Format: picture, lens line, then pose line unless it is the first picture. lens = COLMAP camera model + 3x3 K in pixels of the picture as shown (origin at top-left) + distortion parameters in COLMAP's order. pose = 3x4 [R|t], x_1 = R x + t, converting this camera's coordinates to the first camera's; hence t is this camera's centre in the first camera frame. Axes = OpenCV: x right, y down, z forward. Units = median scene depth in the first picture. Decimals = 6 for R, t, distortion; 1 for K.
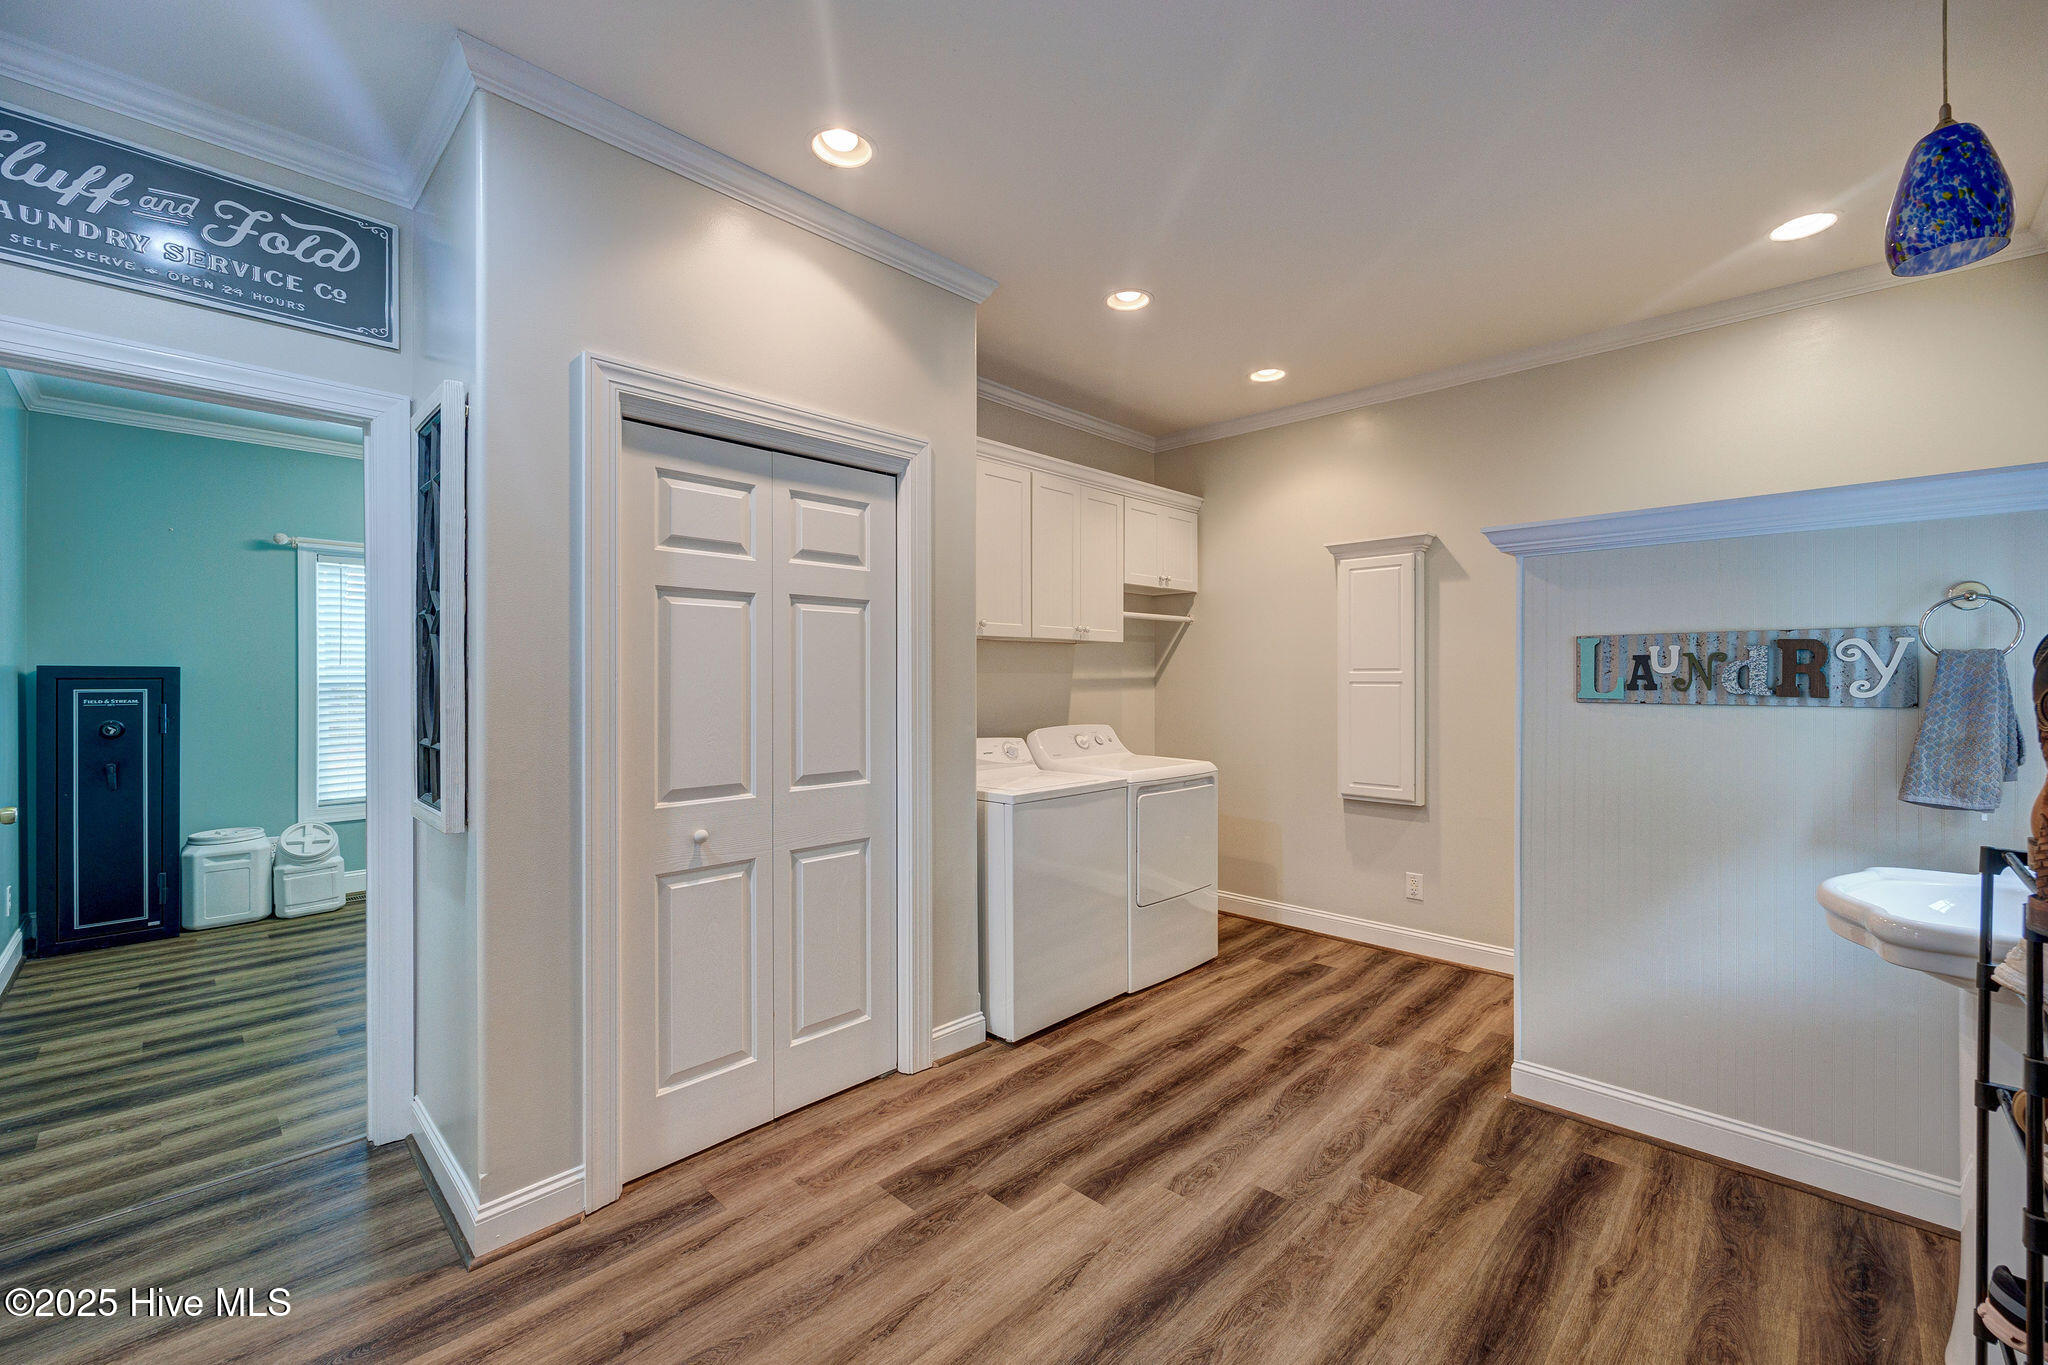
lens RADIAL K [[865.5, 0, 1041.4], [0, 865.5, 673.3], [0, 0, 1]] dist [0.008162, -0.001238]
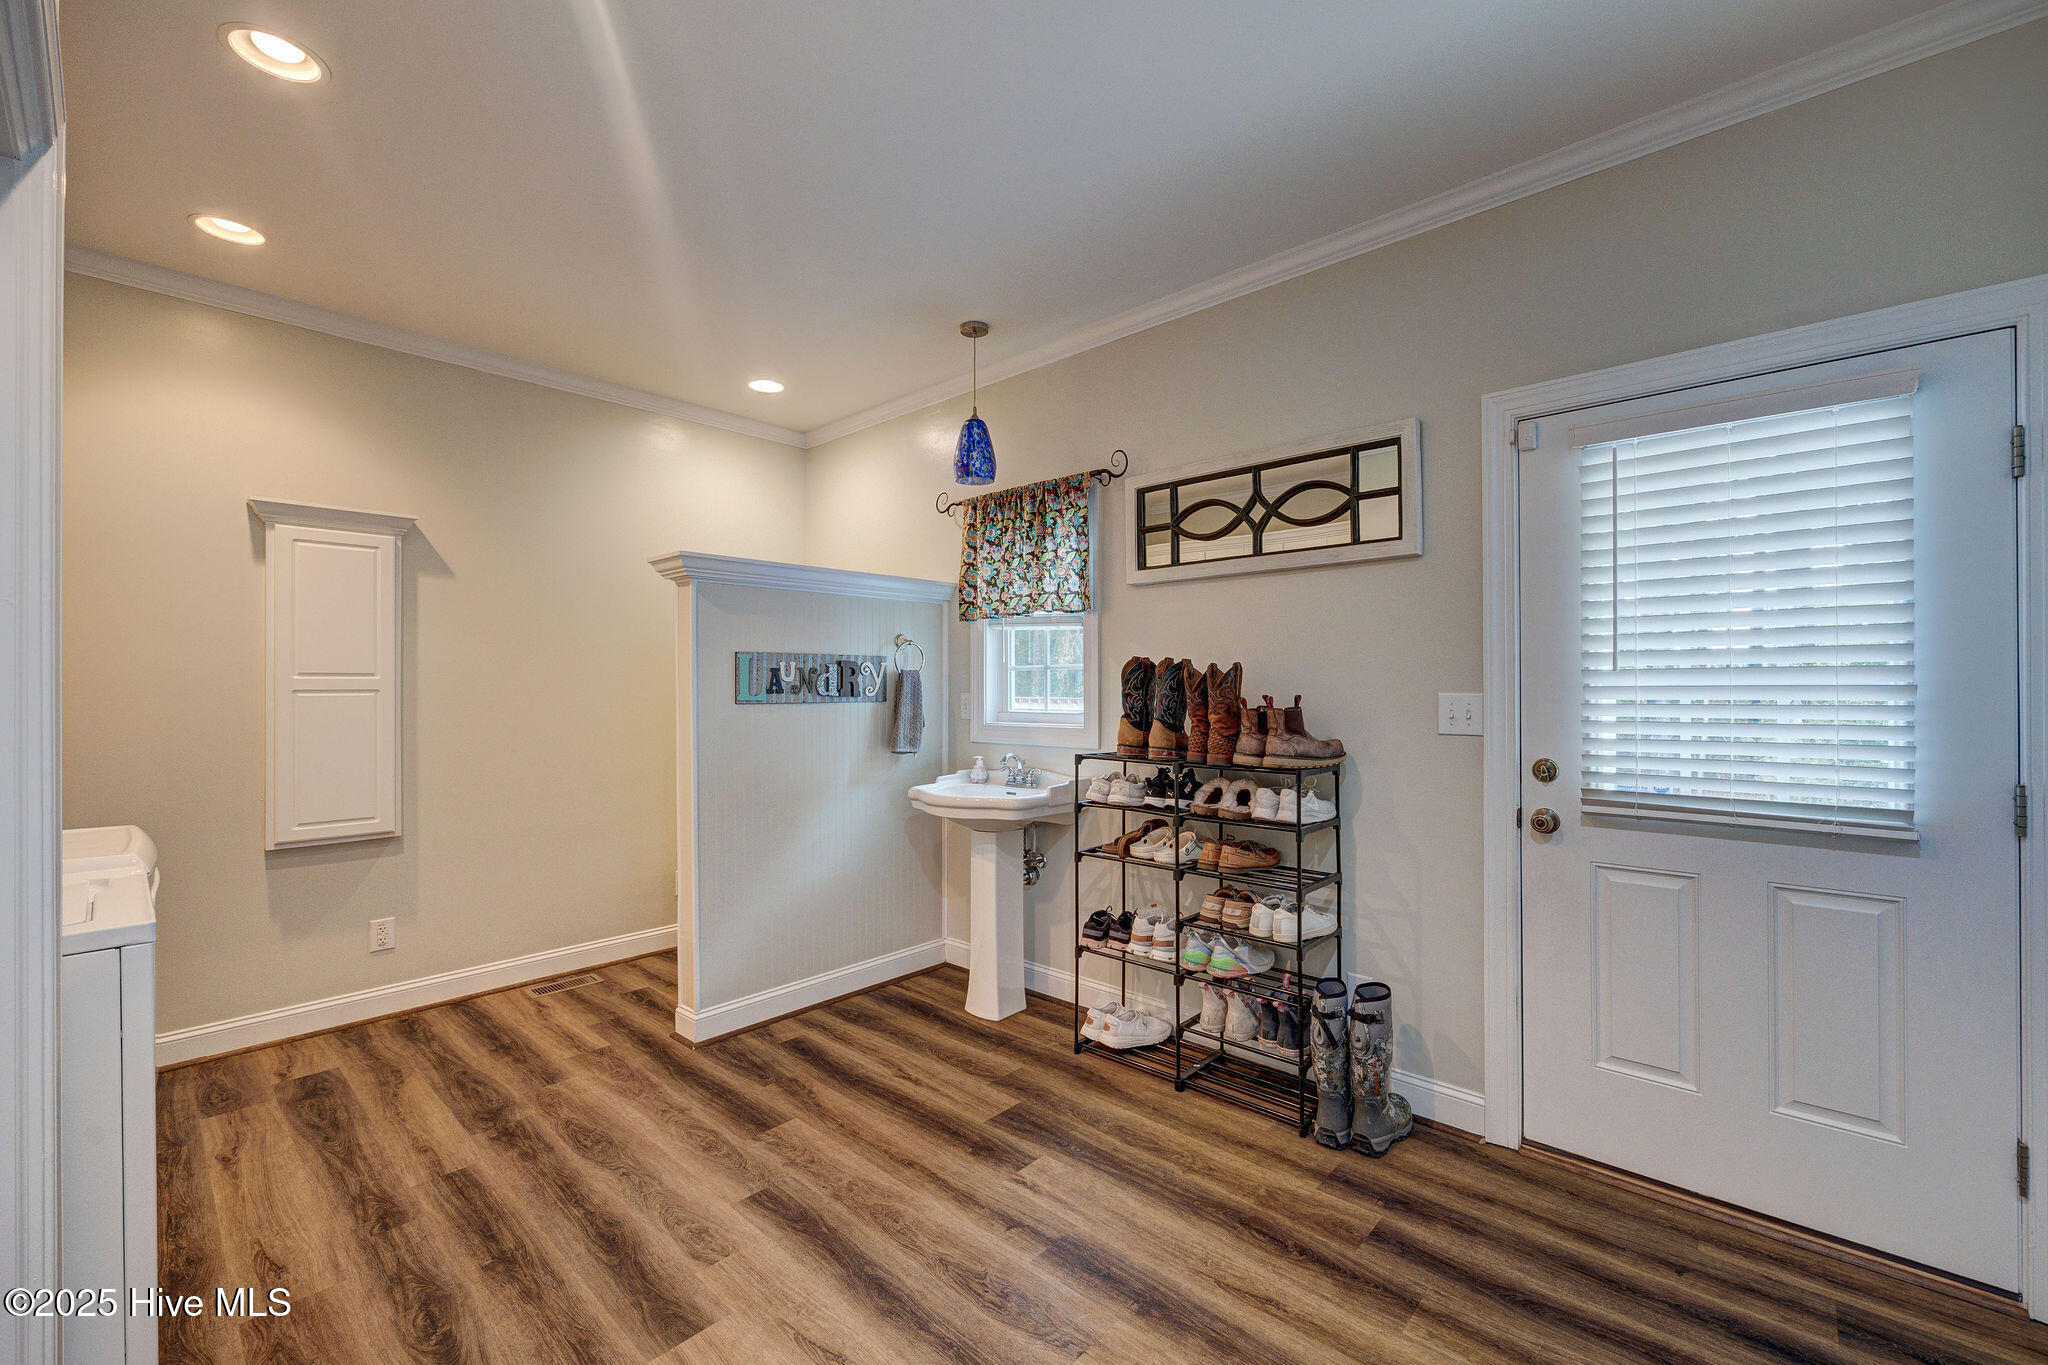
lens RADIAL K [[865.5, 0, 1026.4], [0, 865.5, 696.3], [0, 0, 1]] dist [0.008162, -0.001238]
pose [[-0.051096, -0.011269, 0.998630, -0.683449], [-0.004470, 0.999929, 0.011055, 0.006533], [-0.998684, -0.003899, -0.051143, 0.670698]]
